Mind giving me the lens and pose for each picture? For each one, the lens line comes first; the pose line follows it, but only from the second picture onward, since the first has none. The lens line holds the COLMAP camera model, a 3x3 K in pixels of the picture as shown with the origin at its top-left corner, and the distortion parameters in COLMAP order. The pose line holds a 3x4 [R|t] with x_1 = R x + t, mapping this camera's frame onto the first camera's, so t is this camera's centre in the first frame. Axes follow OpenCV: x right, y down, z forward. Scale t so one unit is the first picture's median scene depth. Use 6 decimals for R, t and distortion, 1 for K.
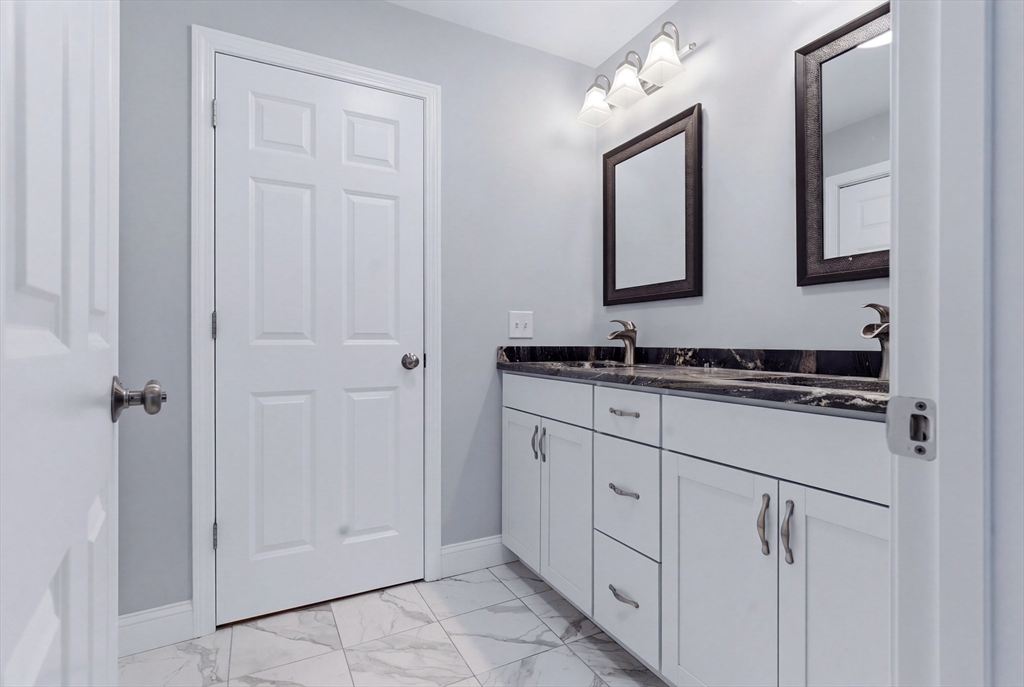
lens RADIAL K [[490.8, 0, 508.1], [0, 490.8, 340.9], [0, 0, 1]] dist [0.004417, -0.003634]
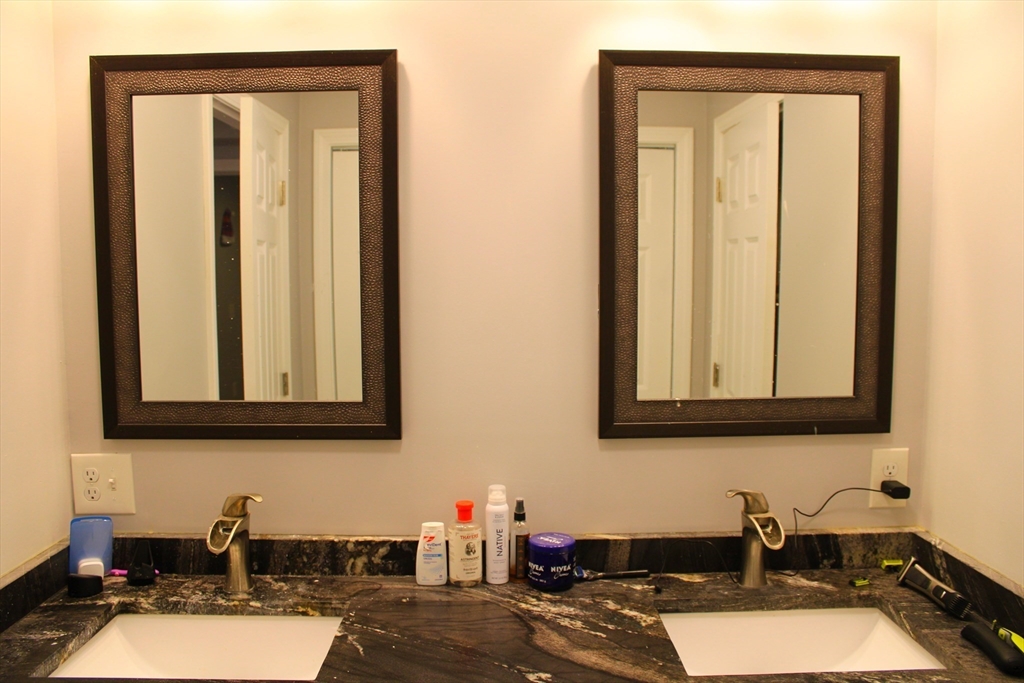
lens RADIAL K [[870.8, 0, 510.7], [0, 870.8, 338.5], [0, 0, 1]] dist [-0.148385, 0.098428]
pose [[0.442134, -0.080817, 0.893301, -0.340544], [0.003106, 0.996065, 0.088577, -0.267285], [-0.896943, -0.036388, 0.440645, 0.497499]]
